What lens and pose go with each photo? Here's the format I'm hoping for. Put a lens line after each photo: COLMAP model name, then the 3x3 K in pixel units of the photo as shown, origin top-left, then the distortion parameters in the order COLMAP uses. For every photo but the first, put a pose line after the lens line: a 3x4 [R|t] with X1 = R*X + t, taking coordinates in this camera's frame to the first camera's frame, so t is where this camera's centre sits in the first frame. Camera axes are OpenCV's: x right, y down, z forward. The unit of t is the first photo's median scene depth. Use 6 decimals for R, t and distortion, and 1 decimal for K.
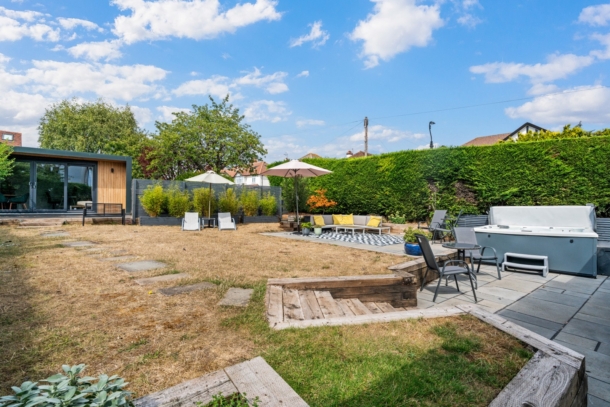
lens RADIAL K [[265.7, 0, 308.9], [0, 265.7, 205.9], [0, 0, 1]] dist [-0.001378, 0.000149]
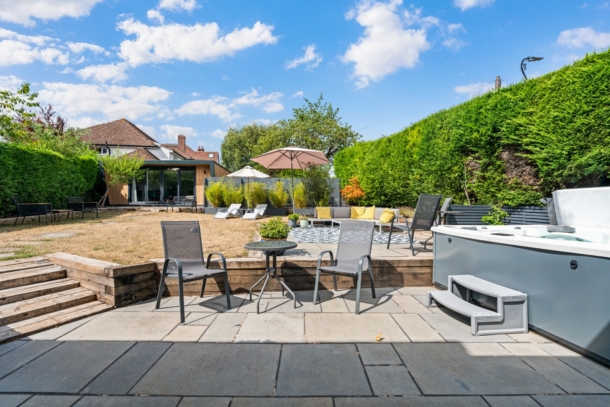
lens RADIAL K [[265.7, 0, 304.9], [0, 265.7, 204.5], [0, 0, 1]] dist [-0.001378, 0.000149]
pose [[0.816863, 0.002236, -0.576827, 0.541083], [0.000364, 0.999990, 0.004392, 0.026611], [0.576831, -0.003797, 0.816854, 0.275477]]
